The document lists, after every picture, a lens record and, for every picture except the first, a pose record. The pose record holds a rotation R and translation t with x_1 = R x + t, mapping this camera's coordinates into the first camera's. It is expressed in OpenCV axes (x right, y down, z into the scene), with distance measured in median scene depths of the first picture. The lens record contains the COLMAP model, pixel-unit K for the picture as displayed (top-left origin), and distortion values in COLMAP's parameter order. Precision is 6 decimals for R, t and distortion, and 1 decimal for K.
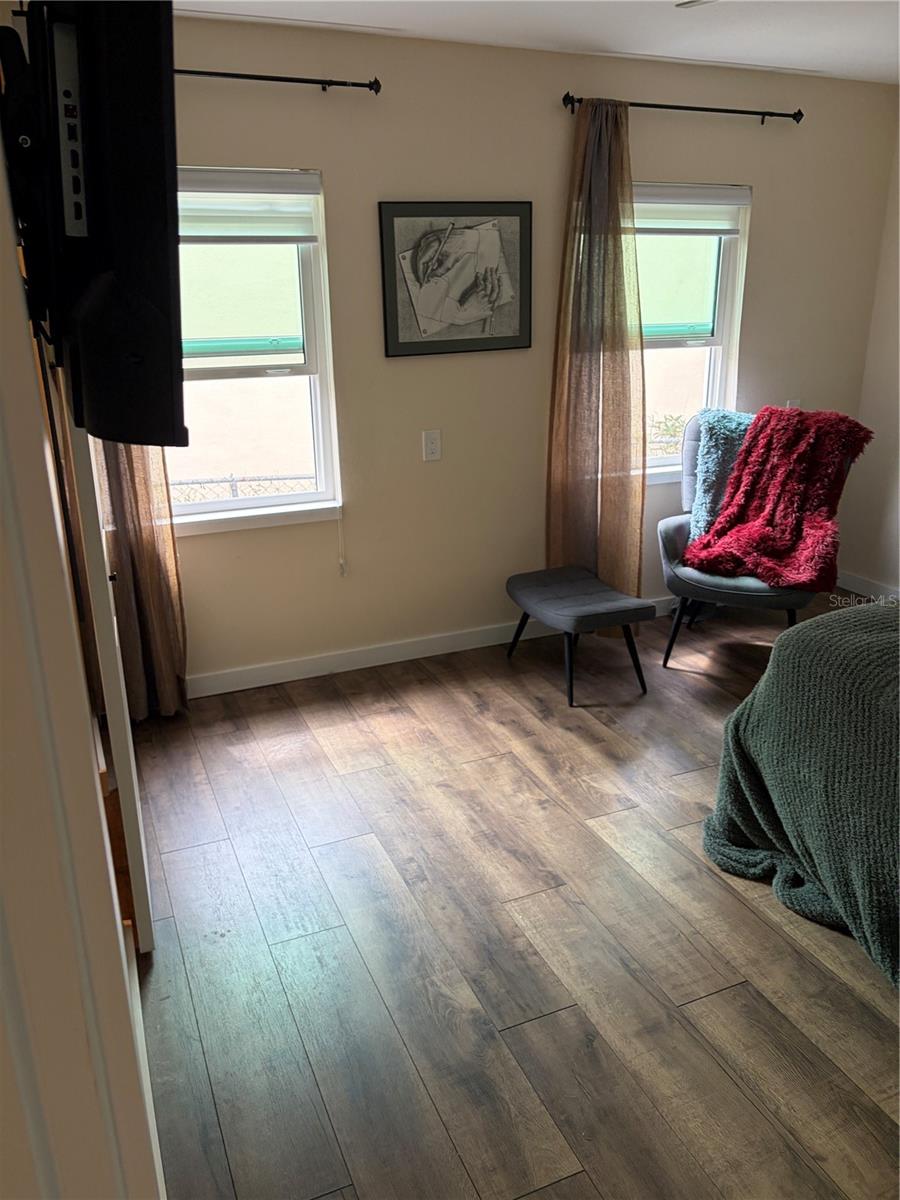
lens RADIAL K [[919.0, 0, 431.4], [0, 919.0, 602.7], [0, 0, 1]] dist [0.018264, -0.012218]
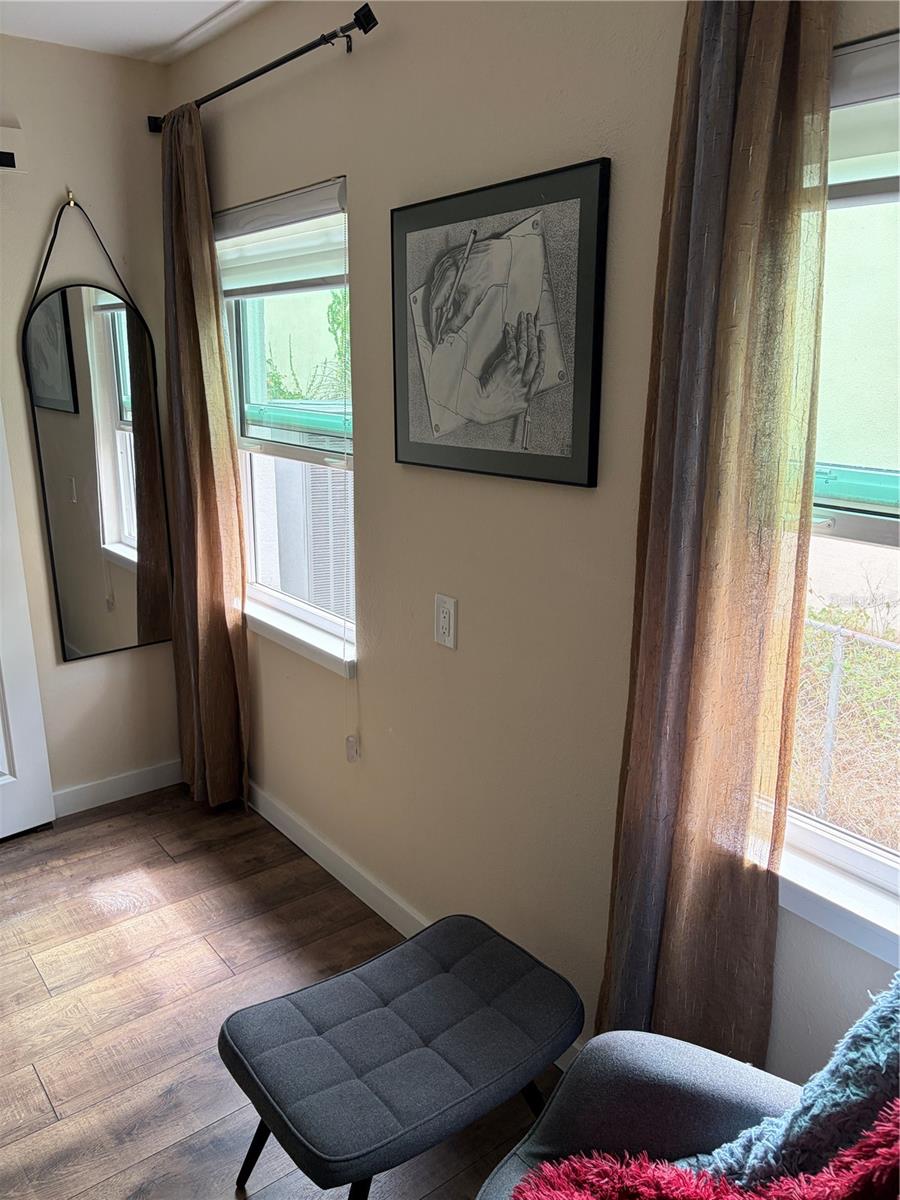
lens RADIAL K [[919.0, 0, 441.7], [0, 919.0, 601.7], [0, 0, 1]] dist [0.018264, -0.012218]
pose [[0.242365, 0.272281, -0.931194, 0.560866], [-0.317436, 0.929236, 0.189088, -0.311356], [0.916784, 0.249767, 0.311646, 0.877408]]
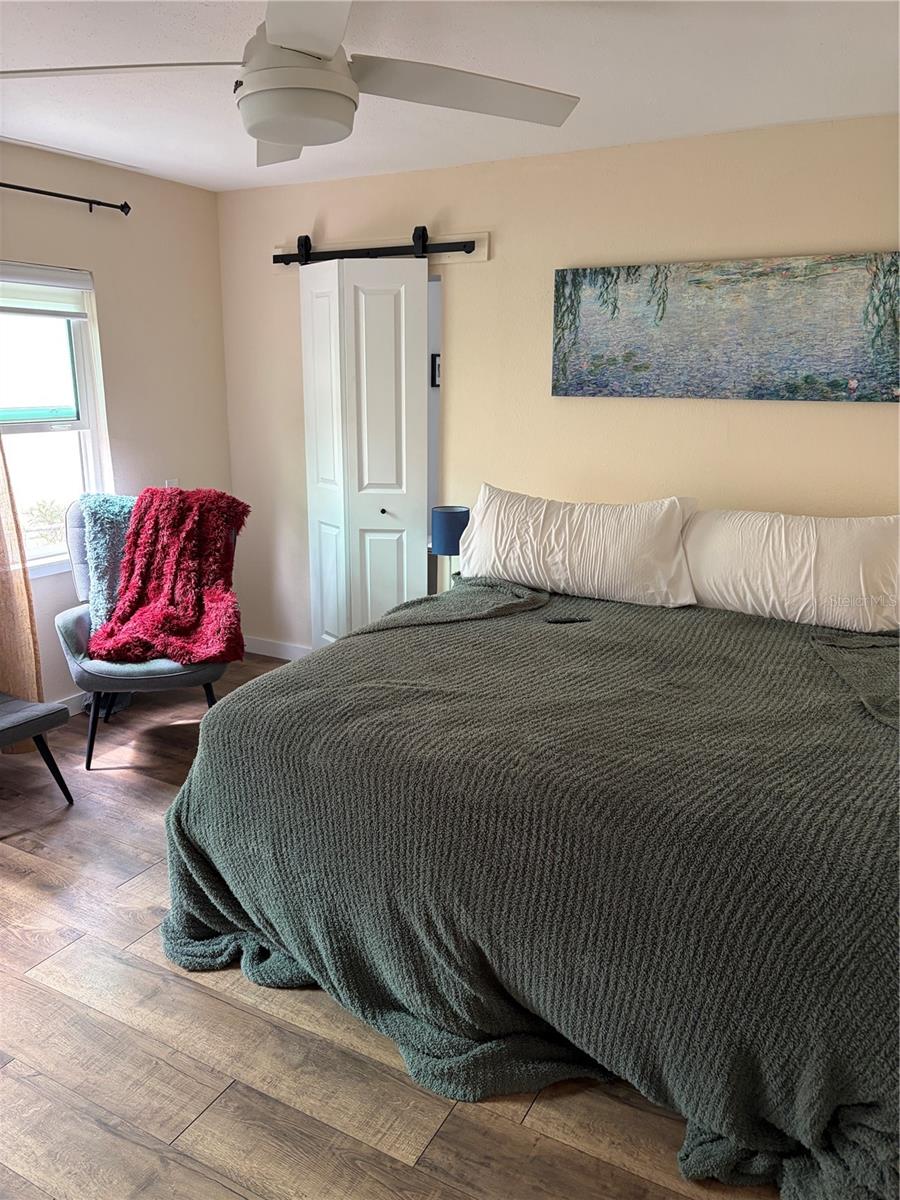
lens RADIAL K [[919.0, 0, 443.0], [0, 919.0, 611.0], [0, 0, 1]] dist [0.018264, -0.012218]
pose [[0.792781, -0.136781, 0.593960, 0.009071], [0.183695, 0.982802, -0.018858, -0.004834], [-0.581166, 0.124058, 0.804274, 0.034483]]
